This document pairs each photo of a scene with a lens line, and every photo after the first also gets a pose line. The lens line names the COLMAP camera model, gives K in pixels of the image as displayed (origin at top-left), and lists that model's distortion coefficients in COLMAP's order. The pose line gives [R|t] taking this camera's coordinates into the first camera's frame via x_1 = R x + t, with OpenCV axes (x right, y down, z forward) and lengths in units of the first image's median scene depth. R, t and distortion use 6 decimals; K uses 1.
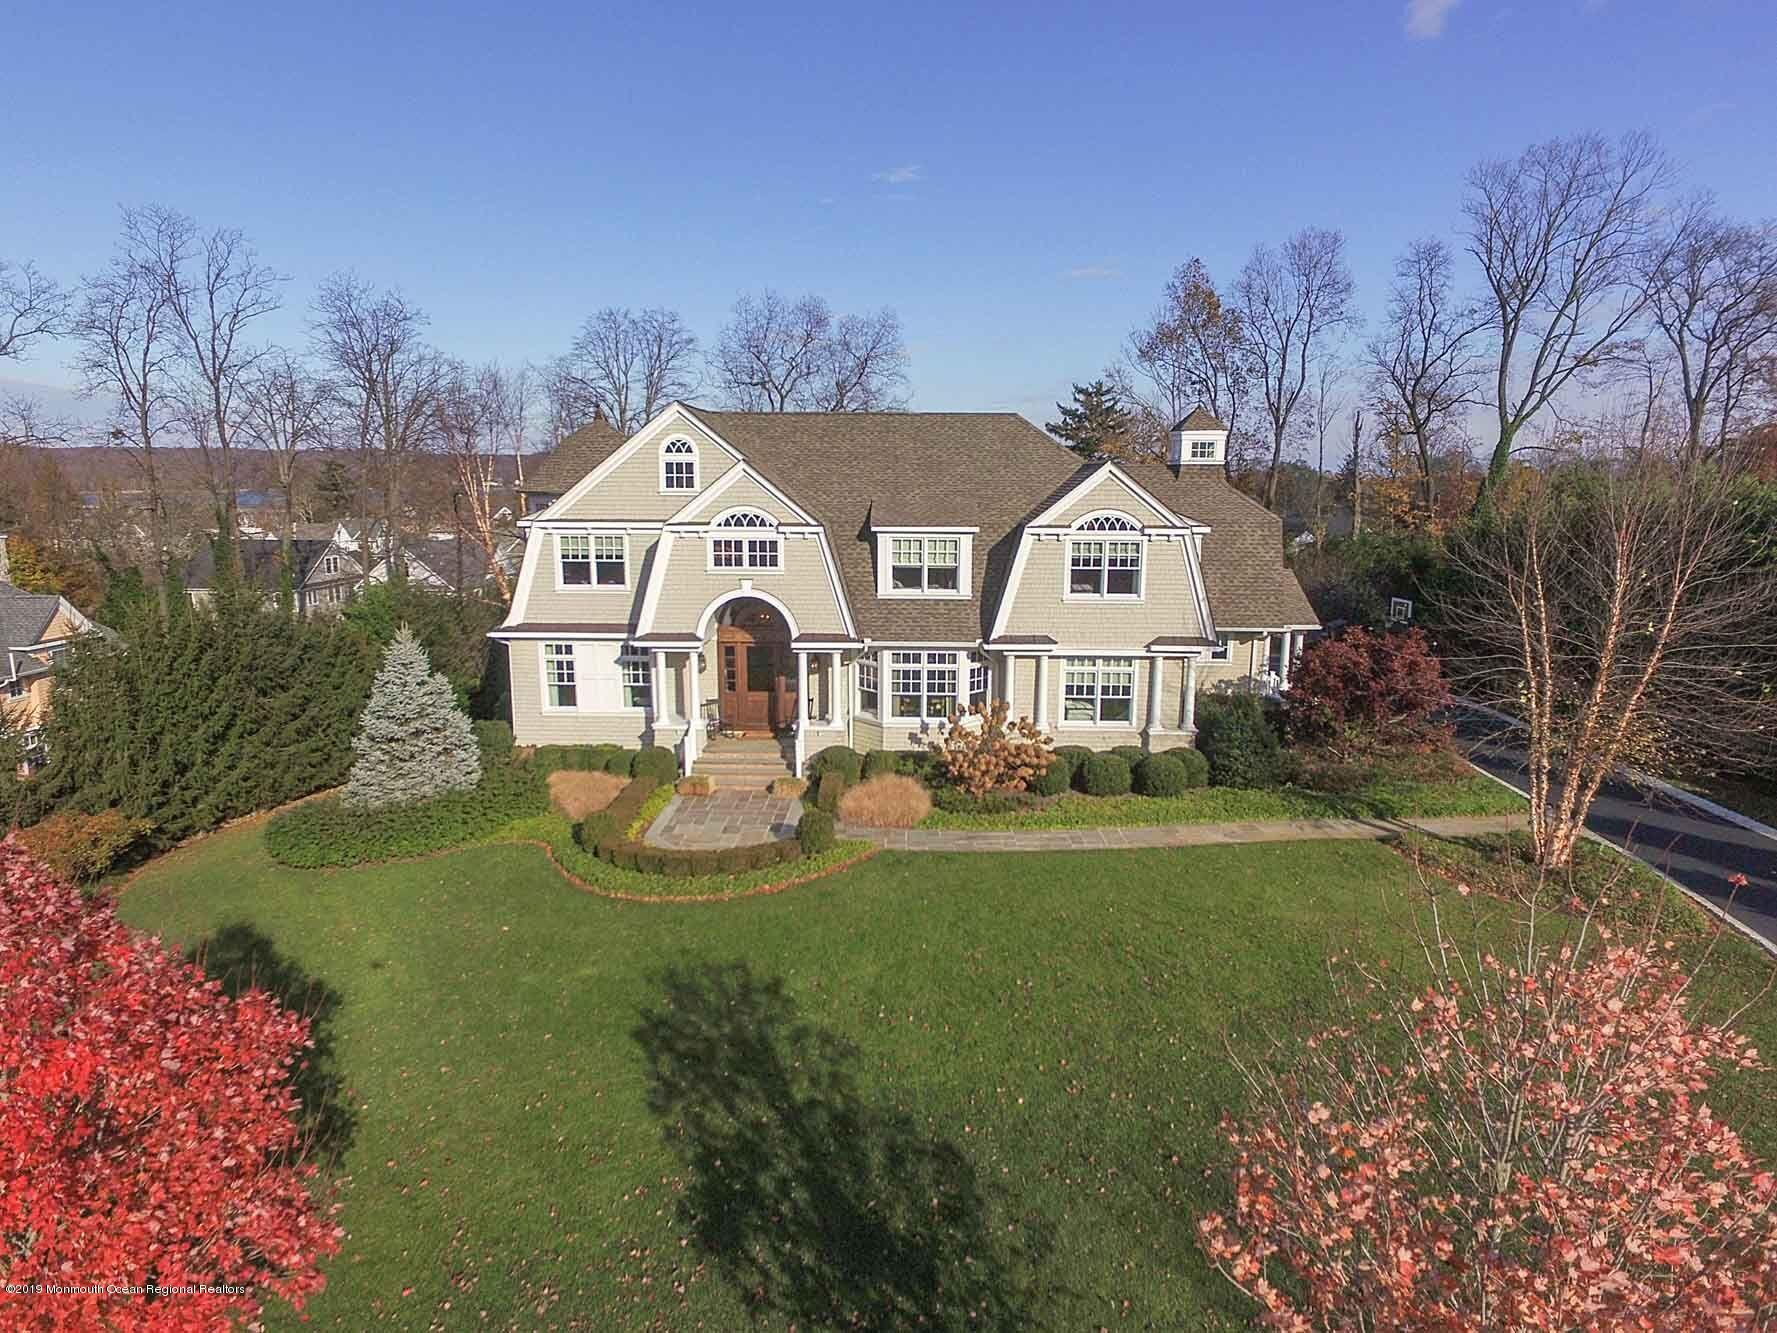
lens RADIAL K [[1133.9, 0, 888.0], [0, 1133.9, 643.1], [0, 0, 1]] dist [-0.014621, 0.000251]
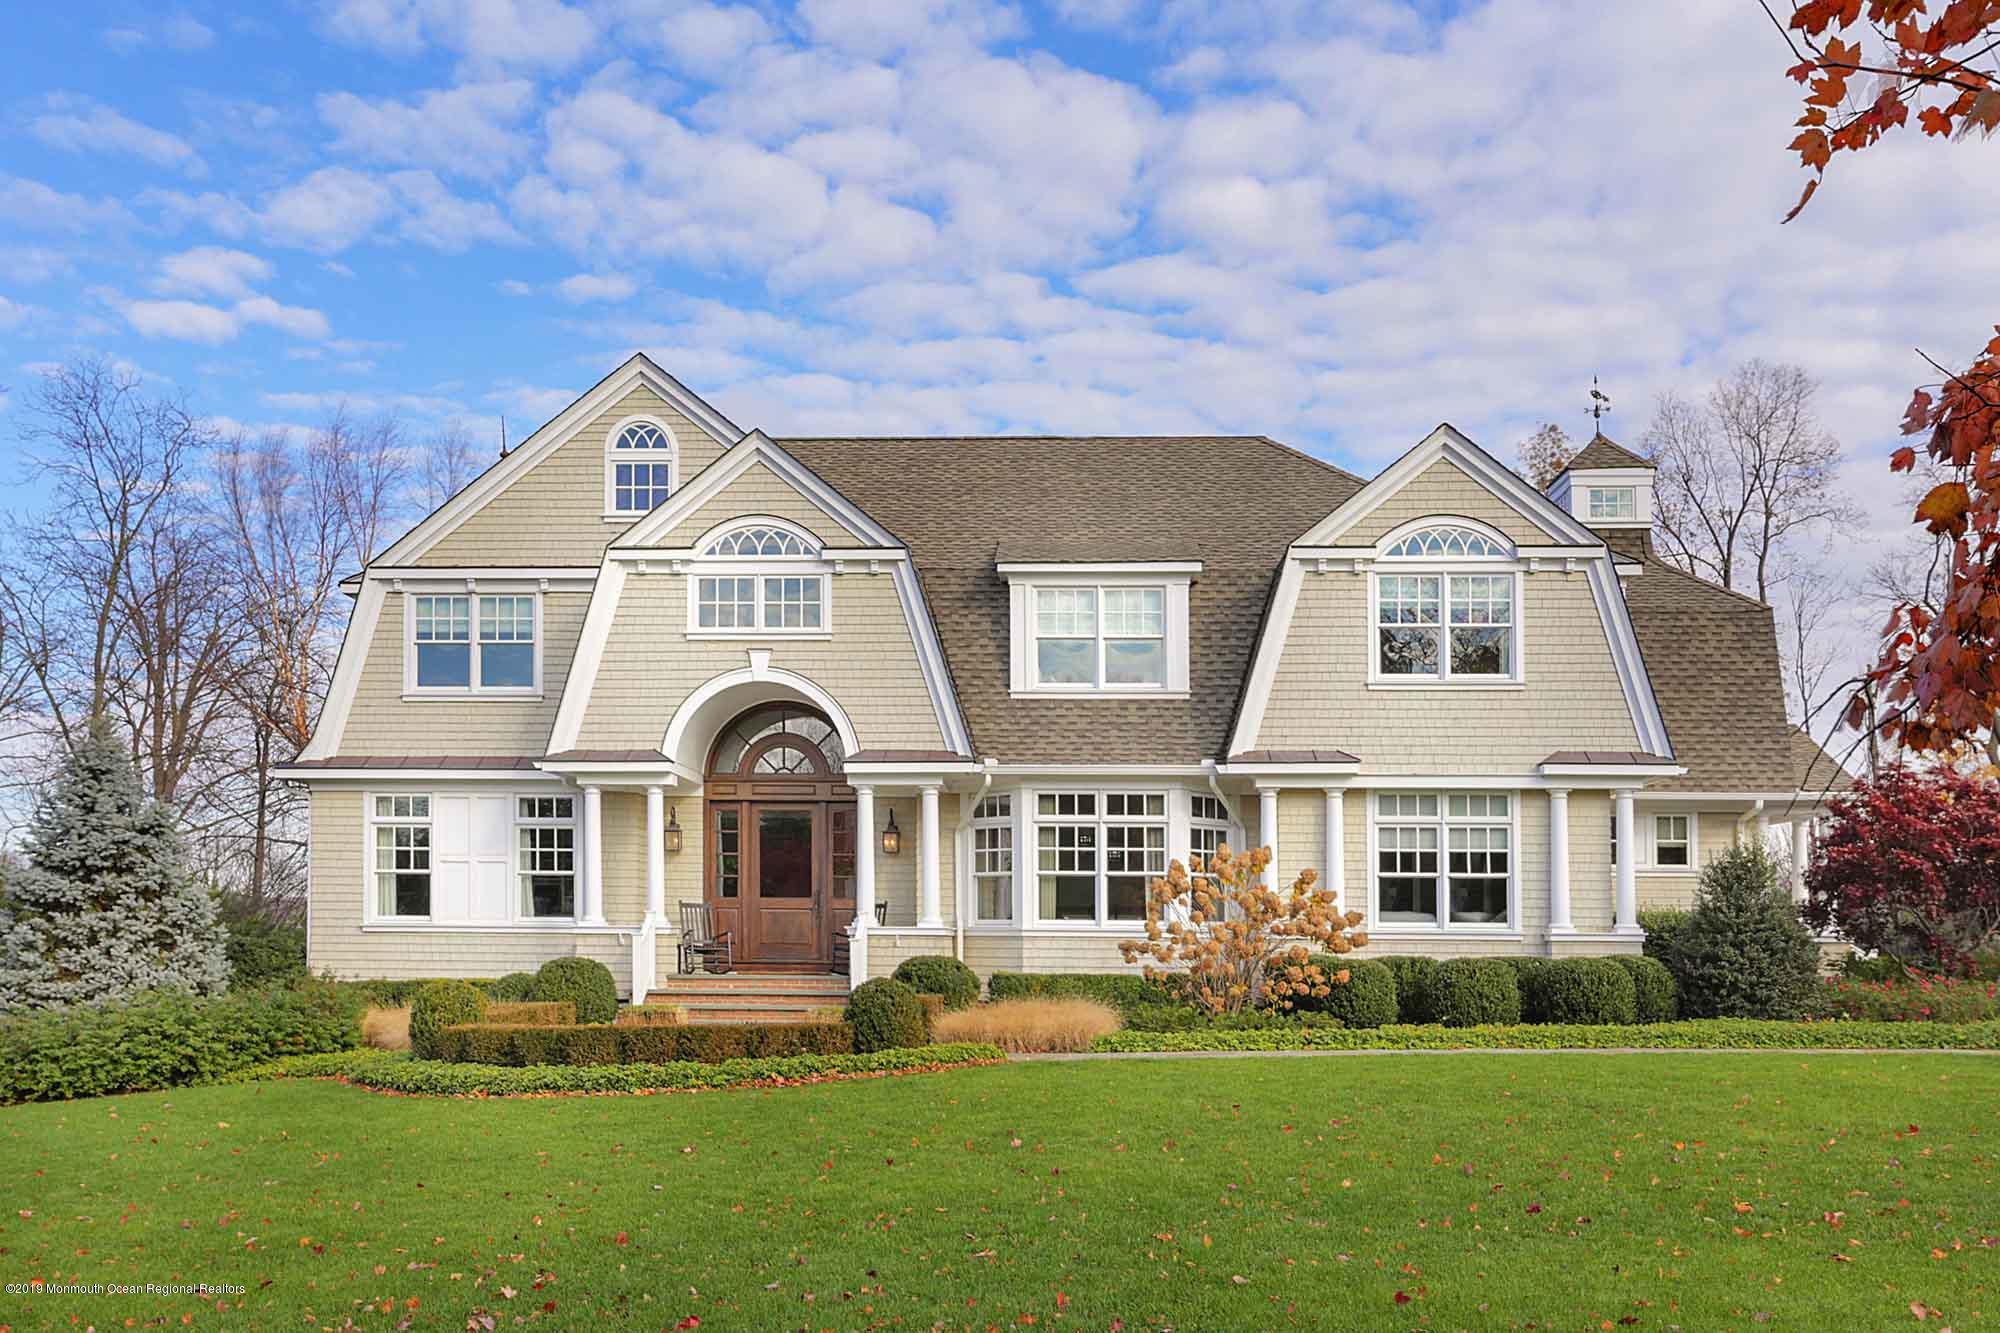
lens RADIAL K [[2022.9, 0, 970.6], [0, 2022.9, 666.9], [0, 0, 1]] dist [-0.013949, 0.021406]
pose [[0.999494, -0.008906, -0.030535, 0.001265], [0.002374, 0.978208, -0.207613, 0.144160], [0.031719, 0.207435, 0.977734, 0.085552]]
